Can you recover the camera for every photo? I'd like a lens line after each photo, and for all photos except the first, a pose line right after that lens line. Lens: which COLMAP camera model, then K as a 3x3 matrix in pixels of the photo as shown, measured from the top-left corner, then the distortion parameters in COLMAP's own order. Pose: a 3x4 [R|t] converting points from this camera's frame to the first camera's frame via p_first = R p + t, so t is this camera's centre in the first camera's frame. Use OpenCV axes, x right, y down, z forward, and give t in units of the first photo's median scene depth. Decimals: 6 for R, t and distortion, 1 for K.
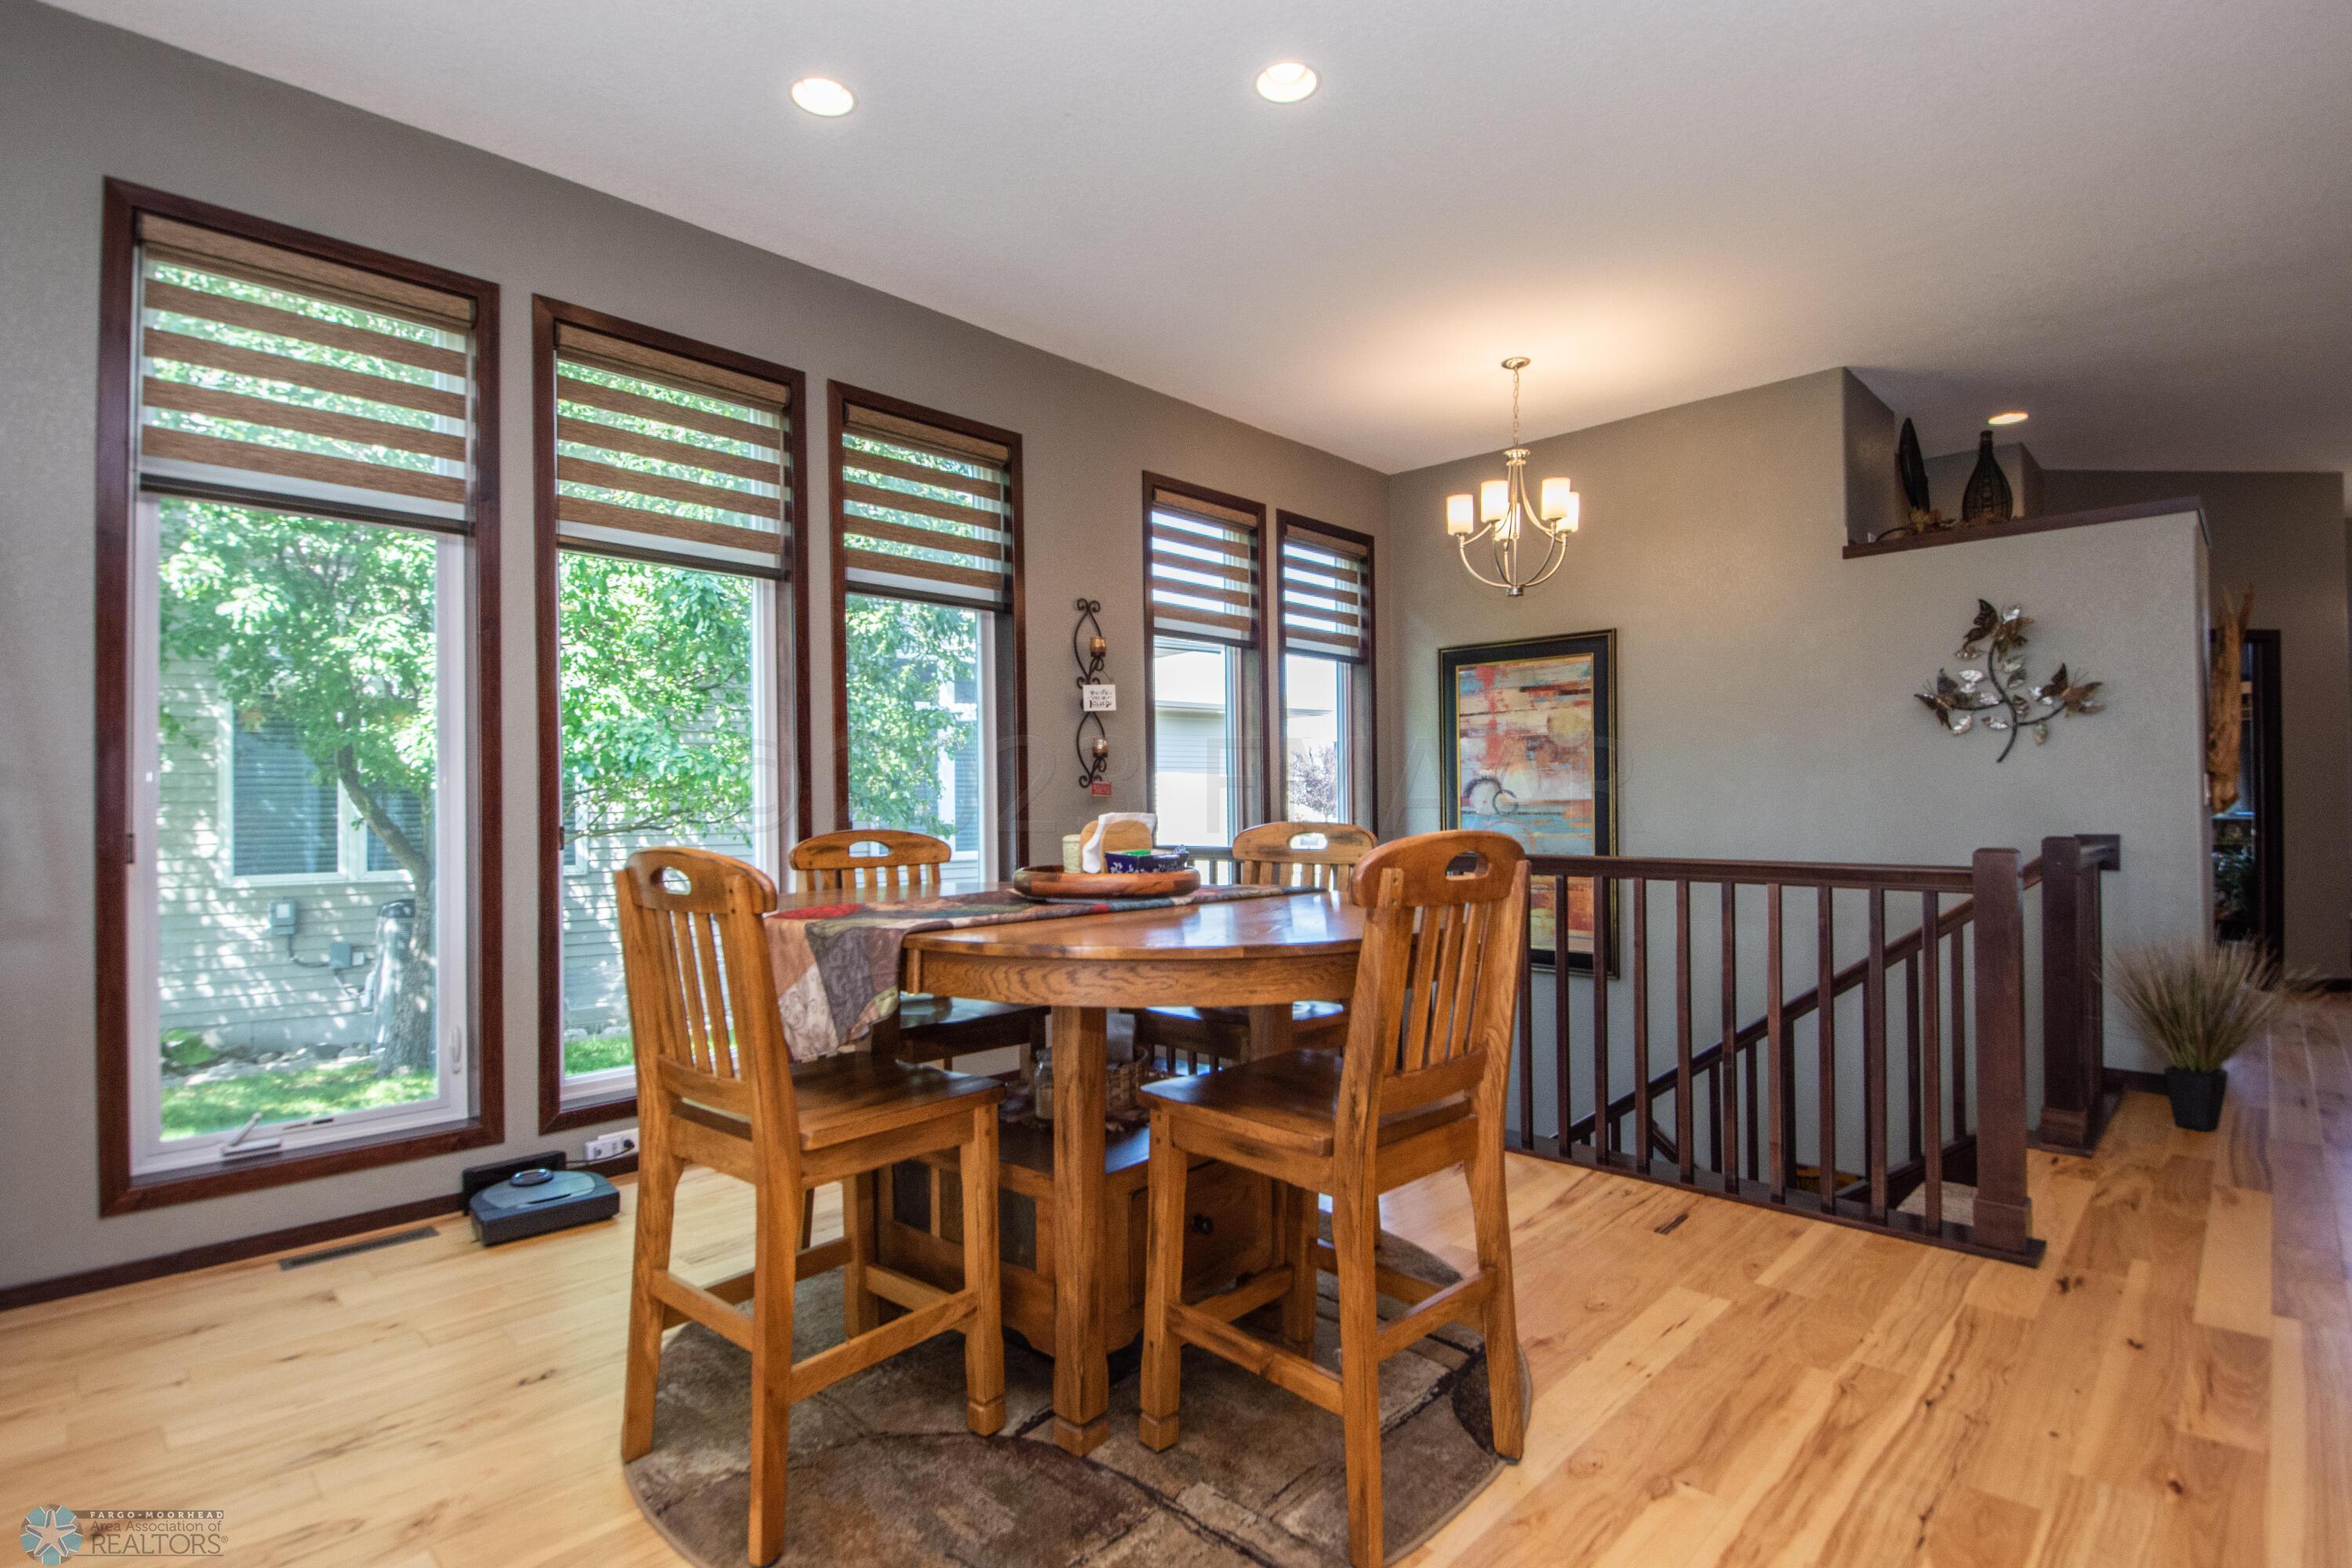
lens RADIAL K [[1137.8, 0, 1176.0], [0, 1137.8, 784.0], [0, 0, 1]] dist [0.020075, -0.017478]
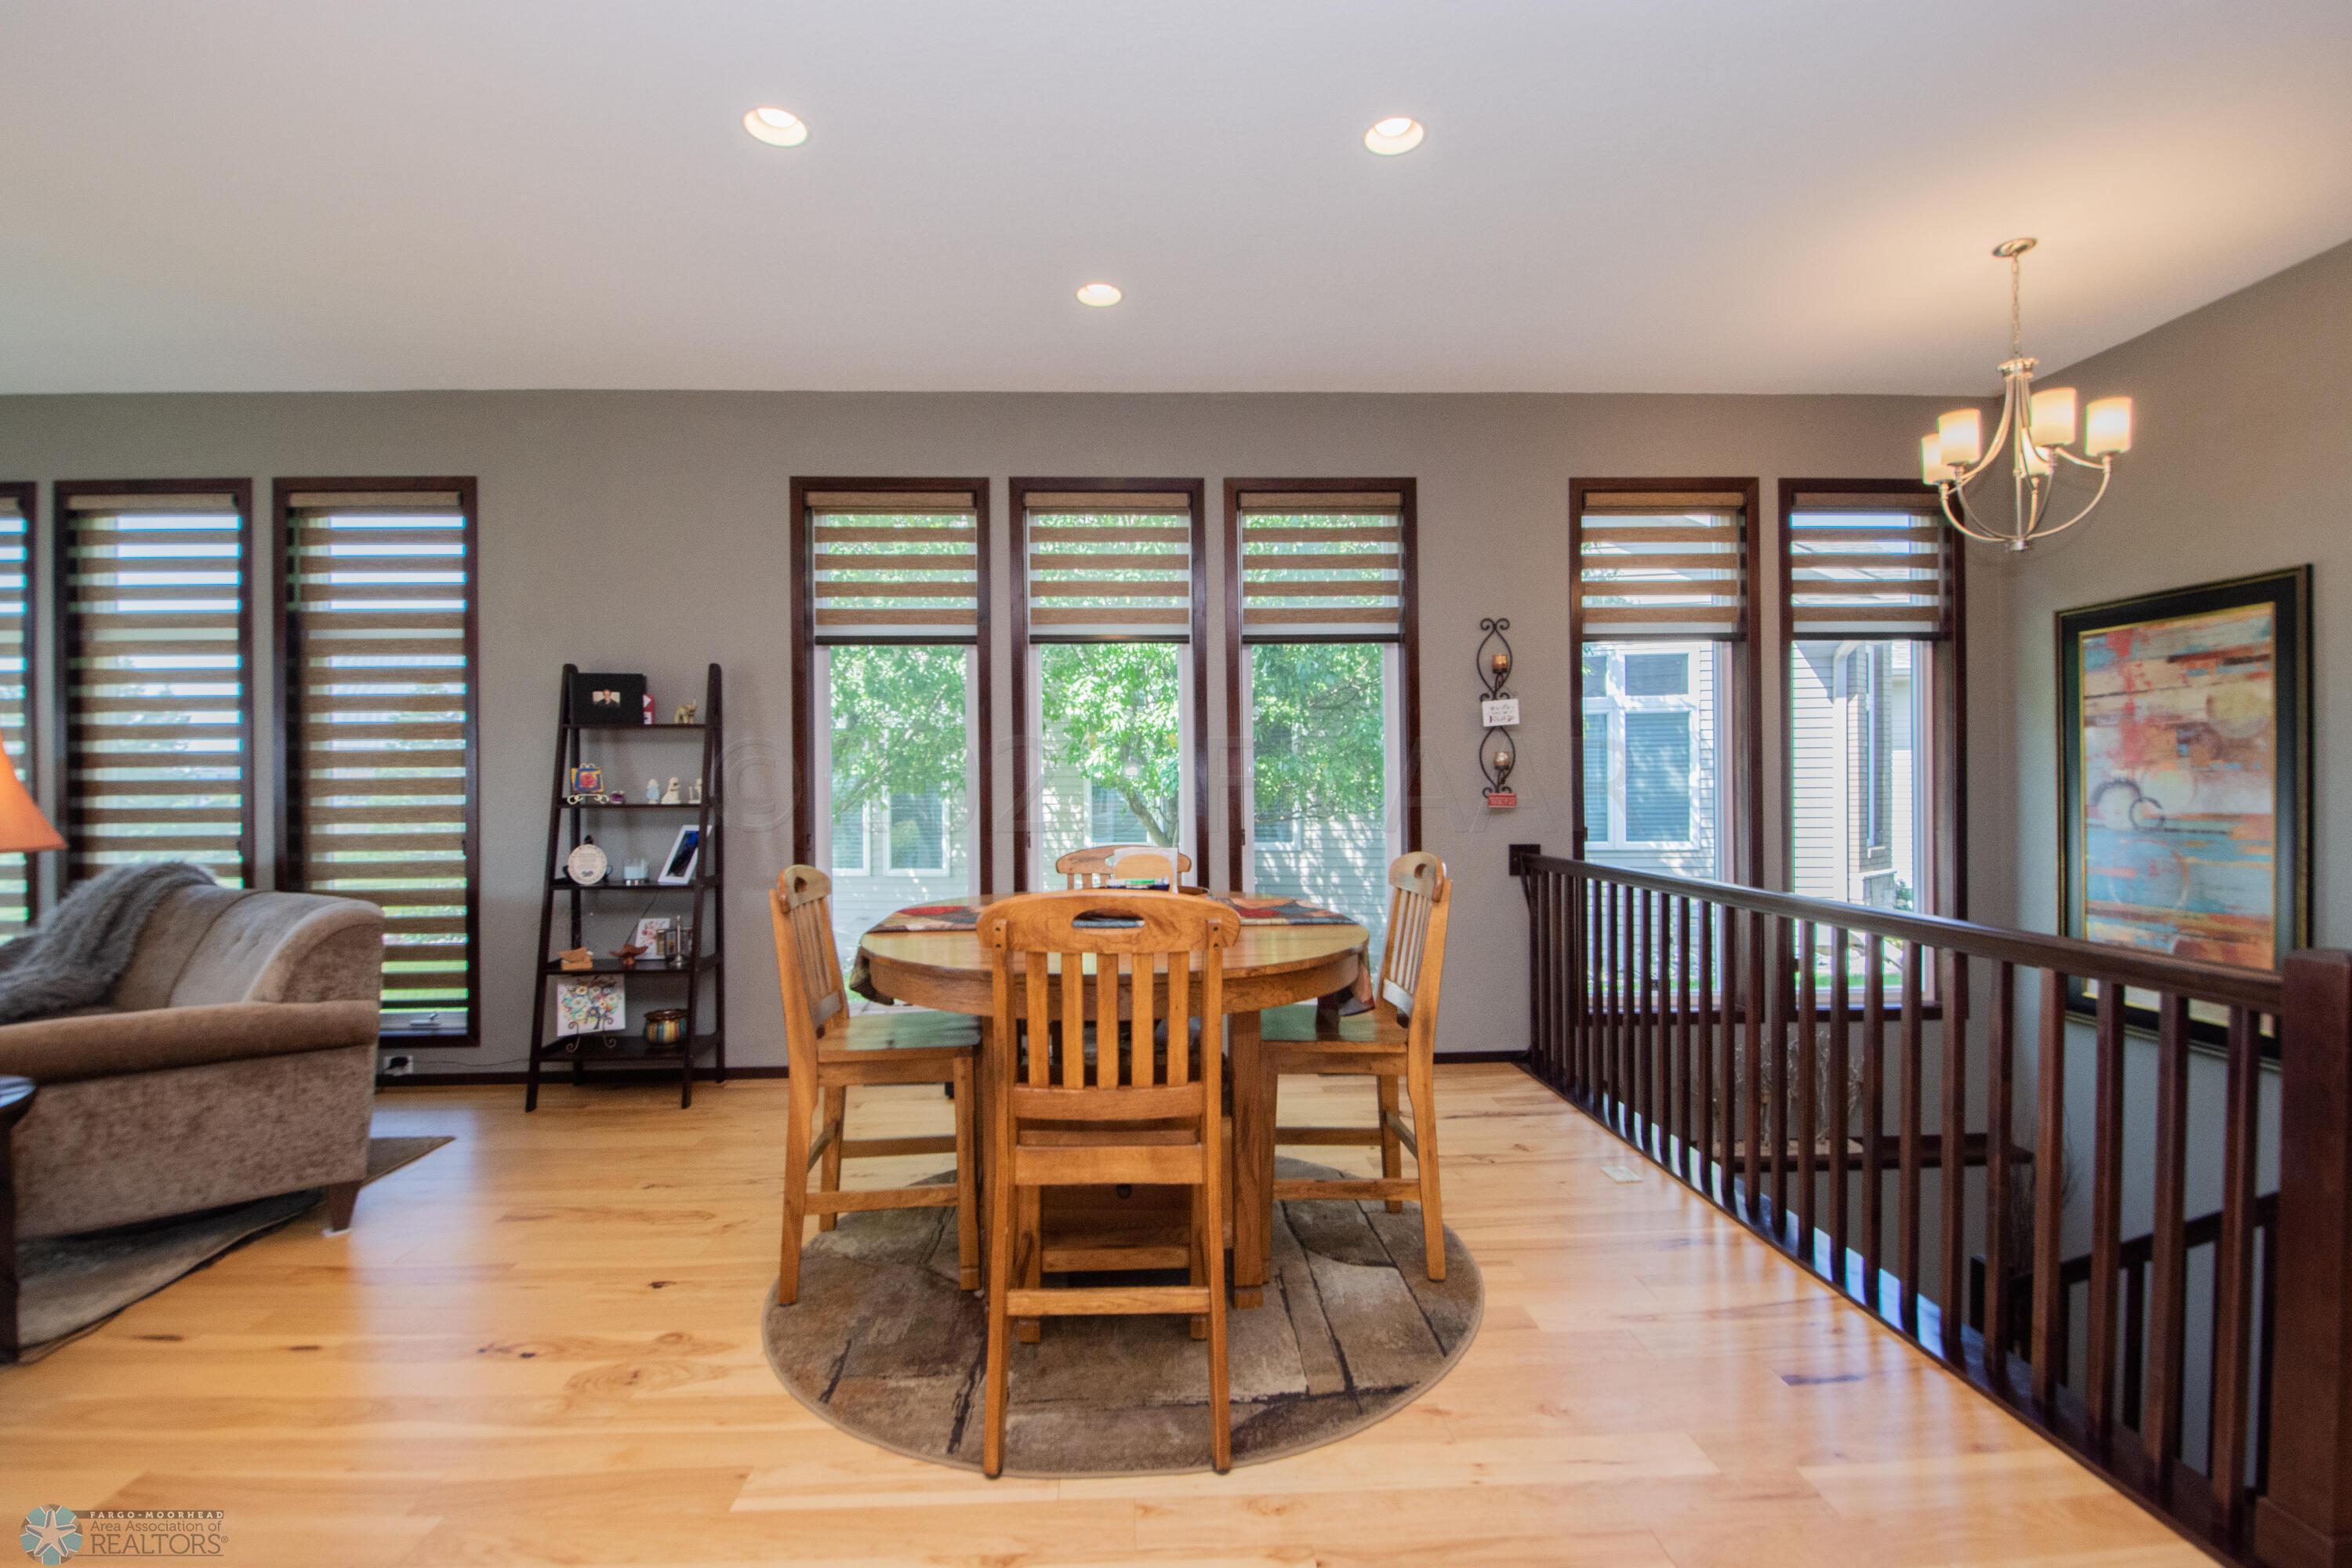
lens RADIAL K [[1032.5, 0, 1176.0], [0, 1032.5, 784.0], [0, 0, 1]] dist [0.034185, -0.031620]
pose [[0.727742, -0.000572, -0.685851, 0.331413], [0.014993, 0.999774, 0.015076, -0.025912], [0.685687, -0.021255, 0.727586, 0.094137]]
